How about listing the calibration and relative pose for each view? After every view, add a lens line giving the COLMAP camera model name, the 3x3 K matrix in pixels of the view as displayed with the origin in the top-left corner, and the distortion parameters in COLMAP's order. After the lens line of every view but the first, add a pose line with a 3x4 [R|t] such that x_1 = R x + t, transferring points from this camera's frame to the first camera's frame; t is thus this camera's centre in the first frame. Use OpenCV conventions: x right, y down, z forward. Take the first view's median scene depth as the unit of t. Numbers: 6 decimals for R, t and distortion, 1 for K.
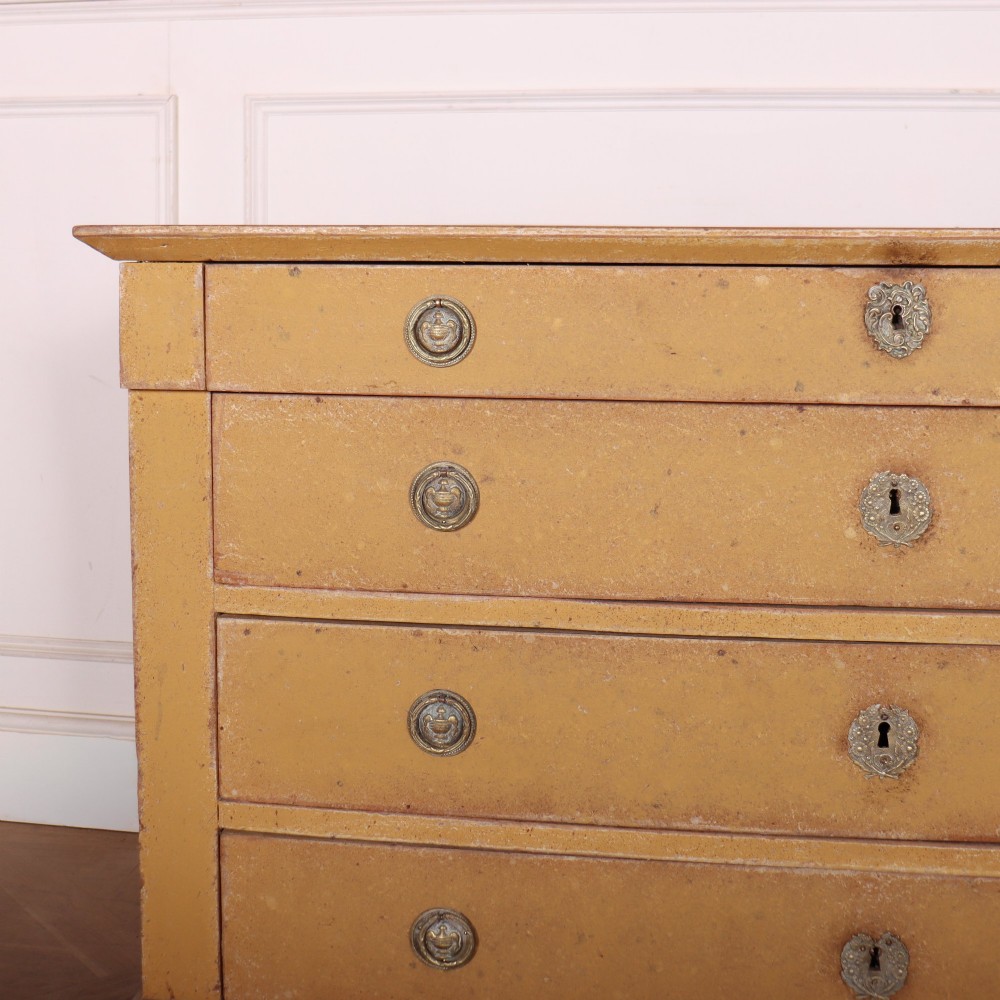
lens RADIAL K [[1713.5, 0, 417.4], [0, 1713.5, 410.2], [0, 0, 1]] dist [-0.182817, 0.236003]
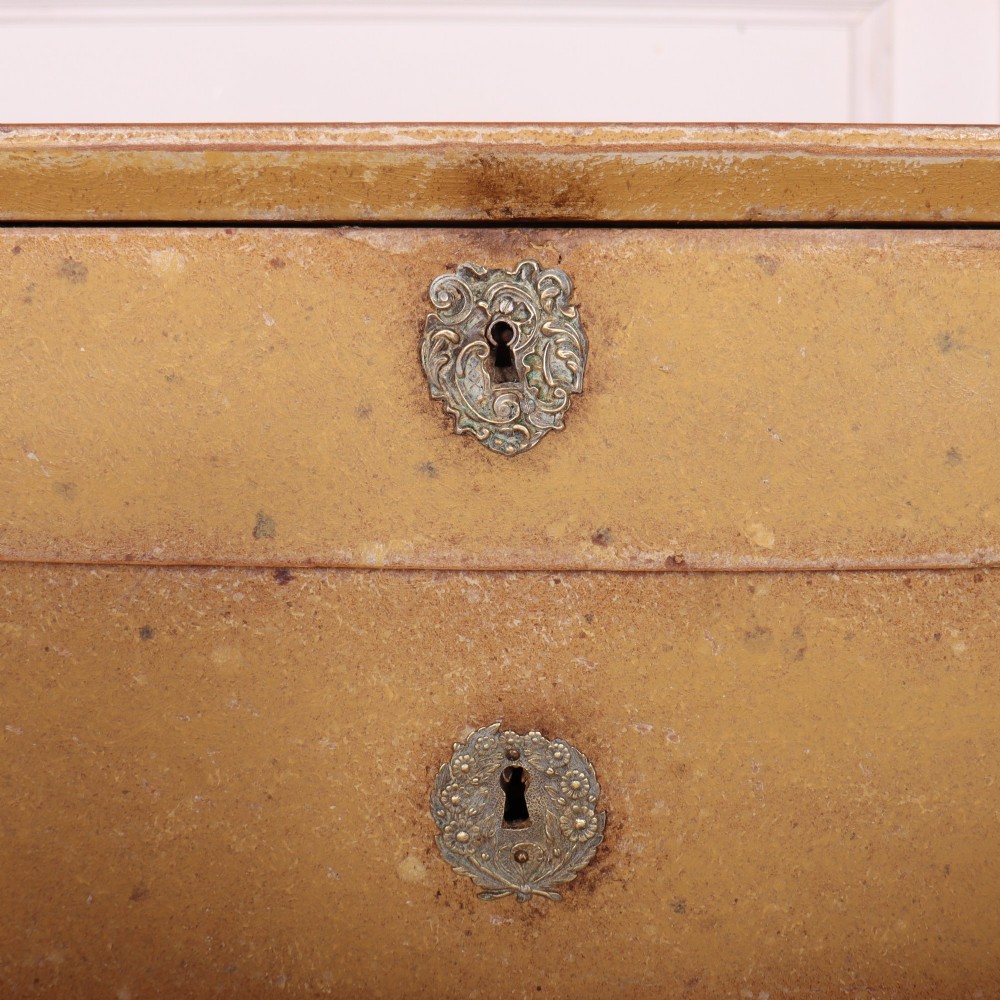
lens RADIAL K [[1649.2, 0, 537.5], [0, 1649.2, 349.1], [0, 0, 1]] dist [-0.174305, 0.150891]
pose [[0.986779, -0.001627, 0.162062, 0.216125], [0.009763, 0.998730, -0.049418, -0.034266], [-0.161775, 0.050346, 0.985542, 0.580746]]
